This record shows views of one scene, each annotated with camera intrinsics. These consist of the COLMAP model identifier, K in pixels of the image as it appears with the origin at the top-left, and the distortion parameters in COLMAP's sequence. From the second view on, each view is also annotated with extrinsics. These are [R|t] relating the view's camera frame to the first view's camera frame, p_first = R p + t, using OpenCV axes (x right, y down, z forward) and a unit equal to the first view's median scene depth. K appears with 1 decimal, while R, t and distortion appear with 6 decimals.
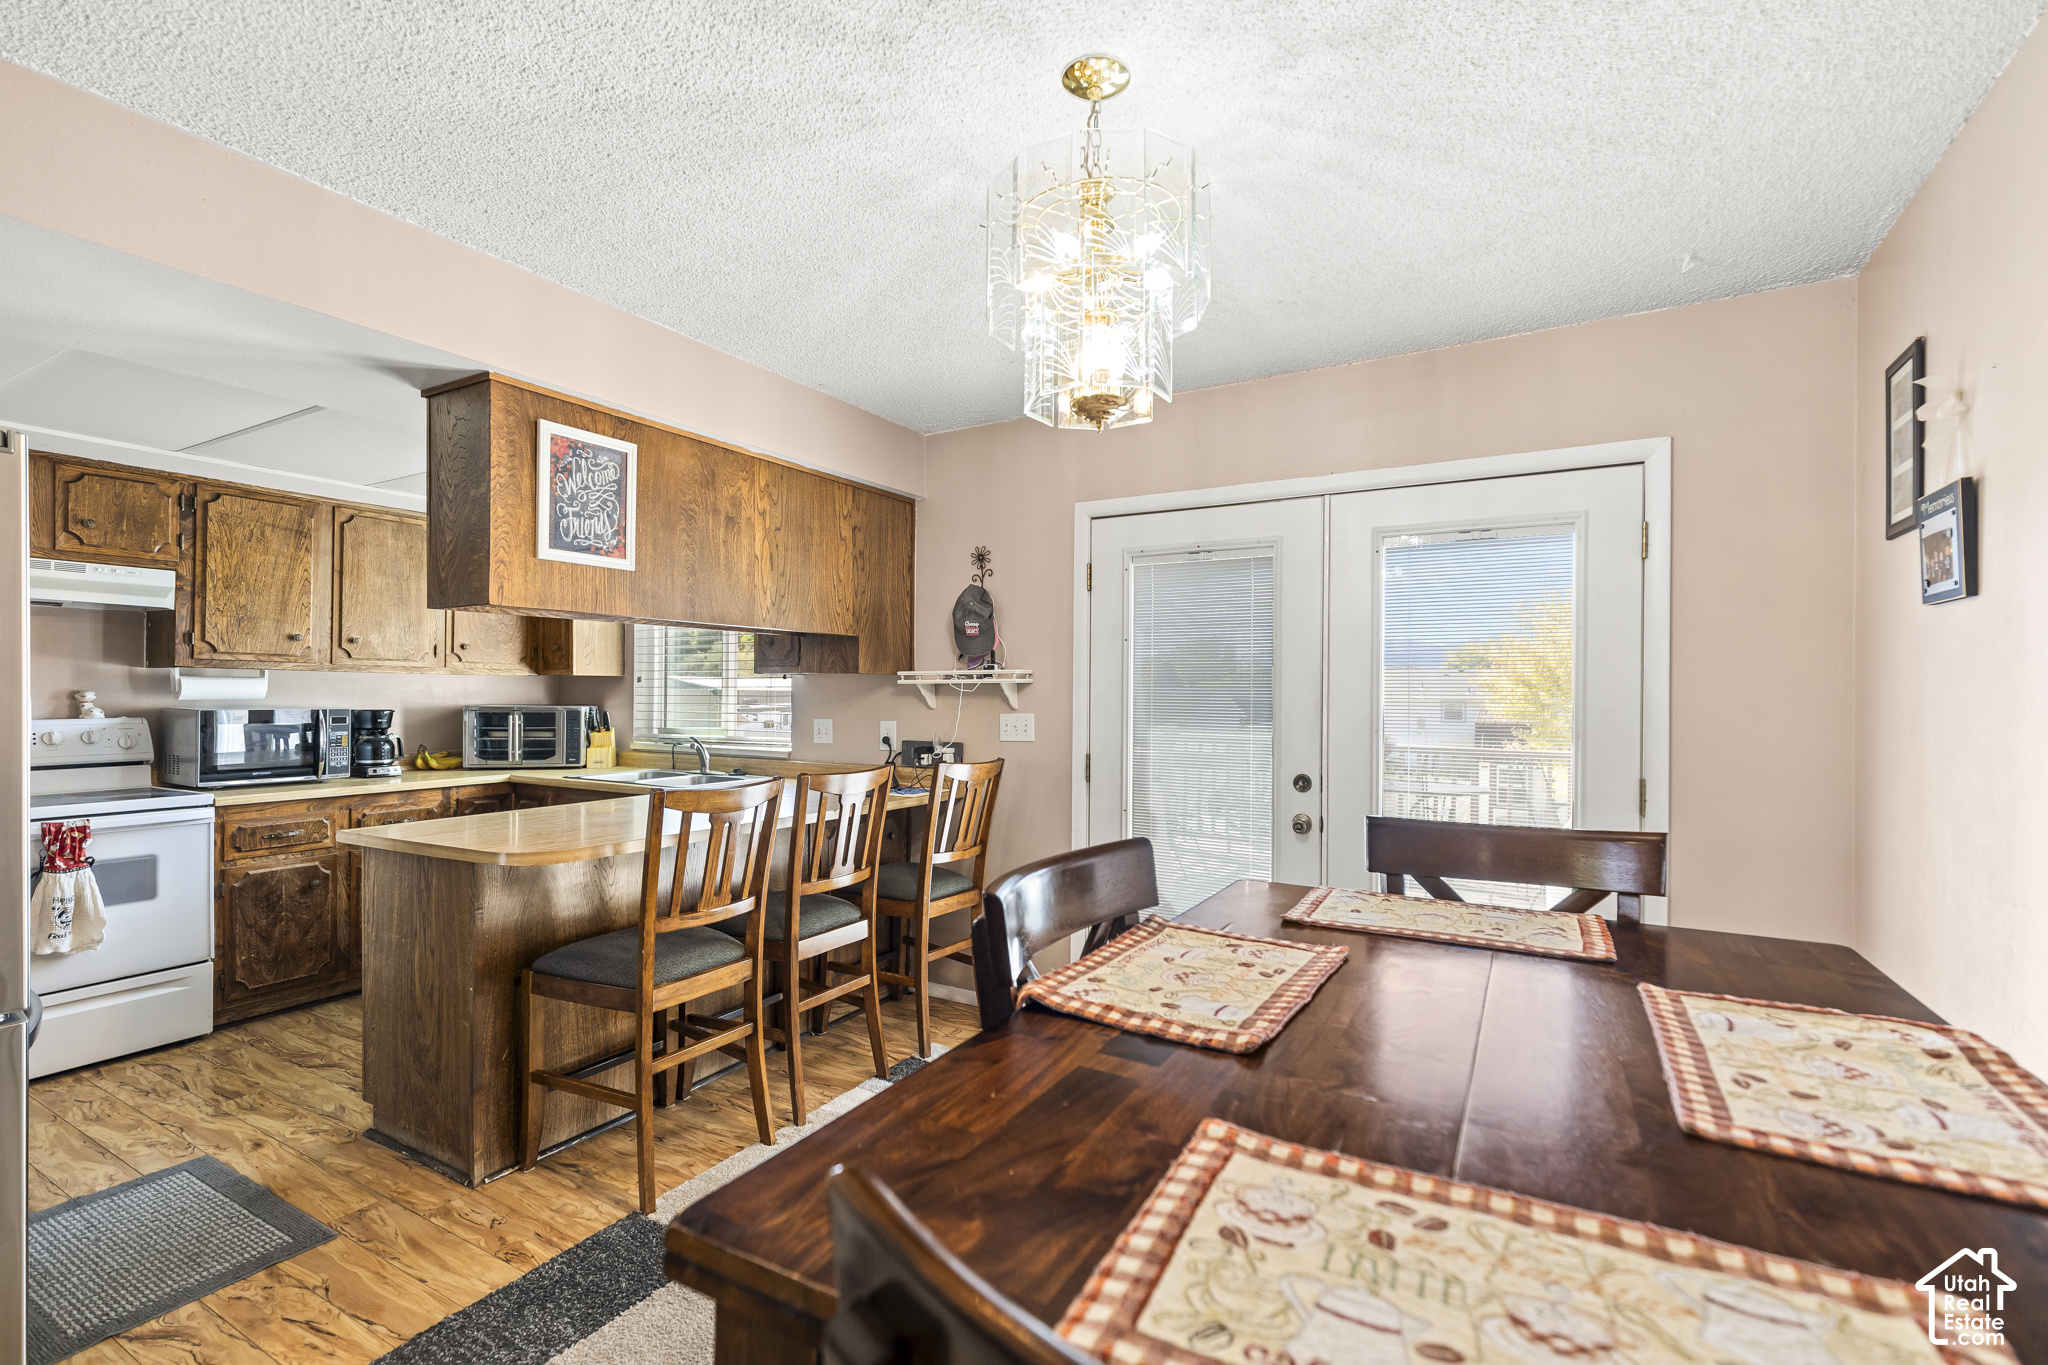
lens RADIAL K [[911.4, 0, 1026.4], [0, 911.4, 689.2], [0, 0, 1]] dist [0.001226, 0.000075]
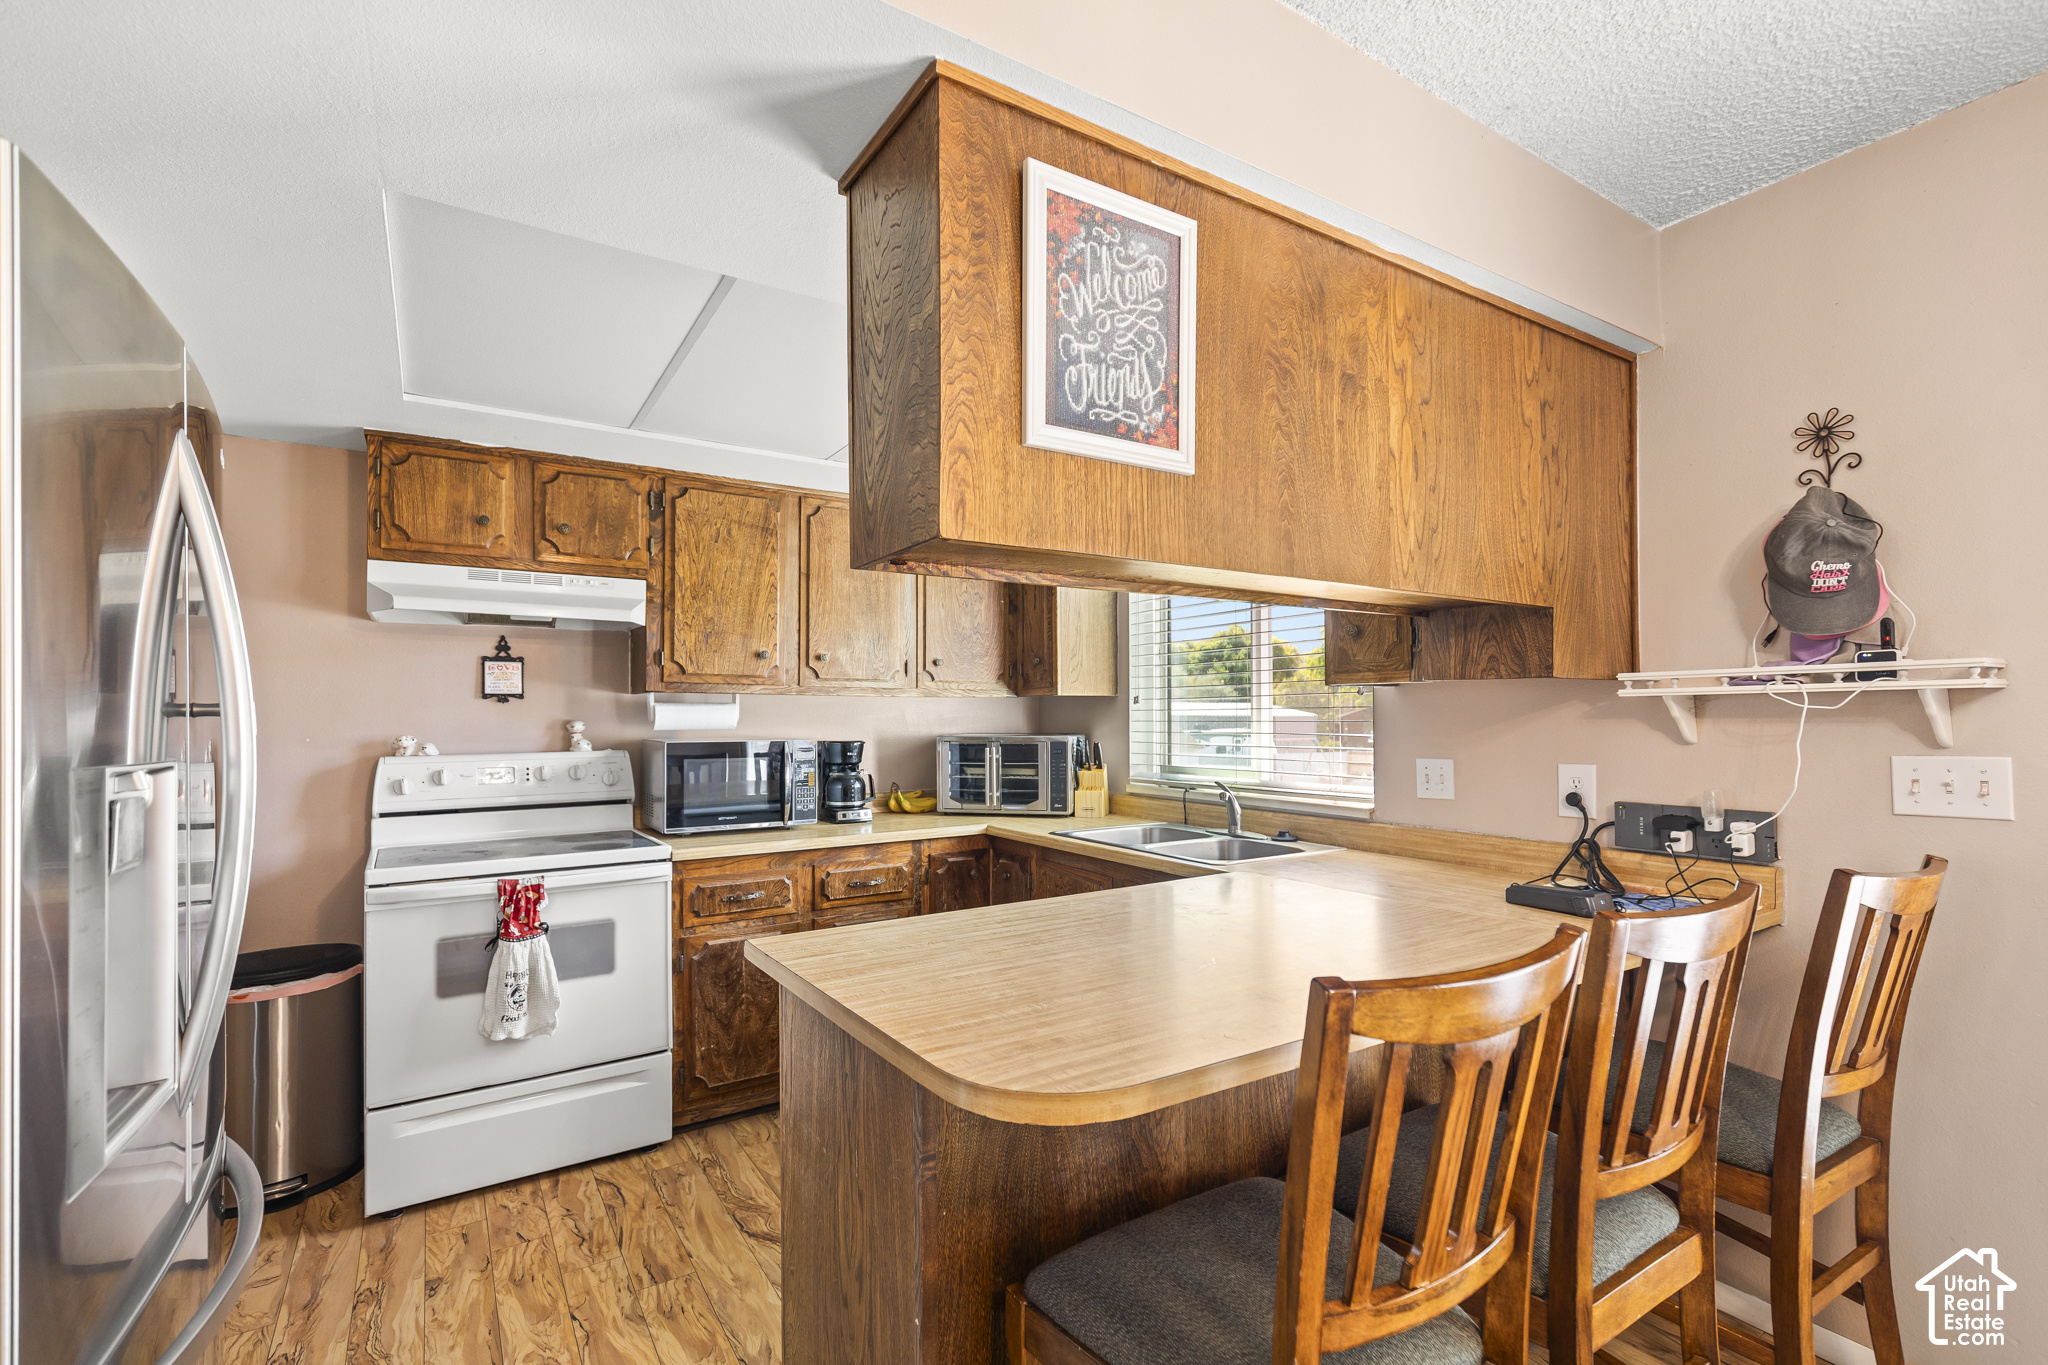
lens RADIAL K [[911.4, 0, 1026.4], [0, 911.4, 689.2], [0, 0, 1]] dist [0.001226, 0.000075]
pose [[0.888952, -0.022975, -0.457423, -0.219853], [0.010774, 0.999514, -0.029263, 0.001888], [0.457873, 0.021085, 0.888768, 0.396227]]
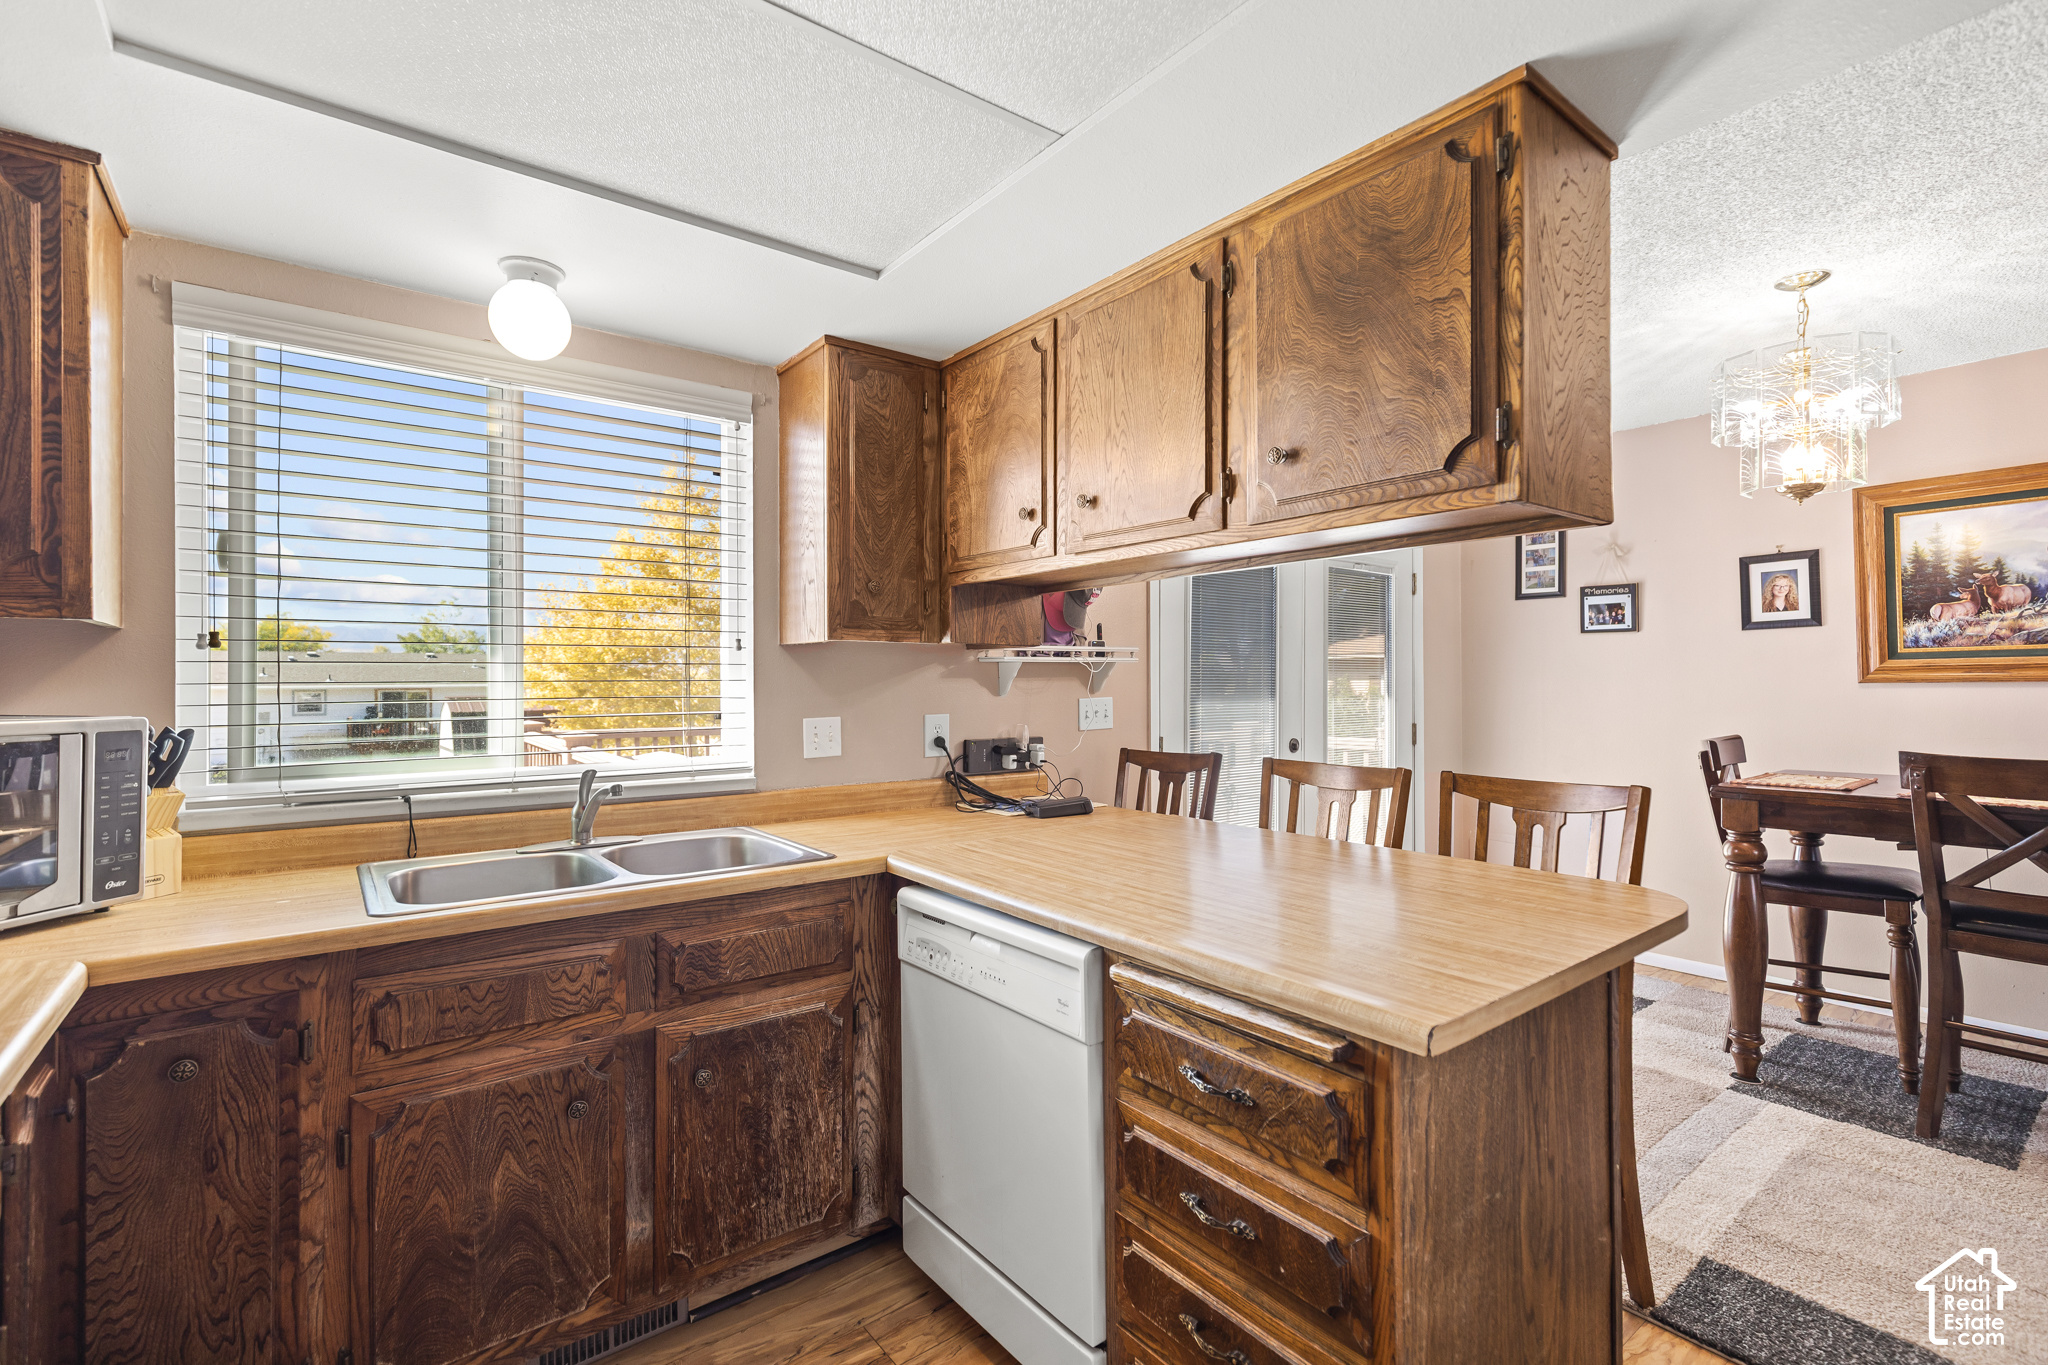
lens RADIAL K [[922.5, 0, 1024.0], [0, 922.5, 682.5], [0, 0, 1]] dist [-0.000908, -0.000175]
pose [[0.375932, -0.010134, 0.926592, -0.883561], [-0.002359, 0.999926, 0.011893, 0.002034], [-0.926644, -0.006657, 0.375880, 0.759093]]
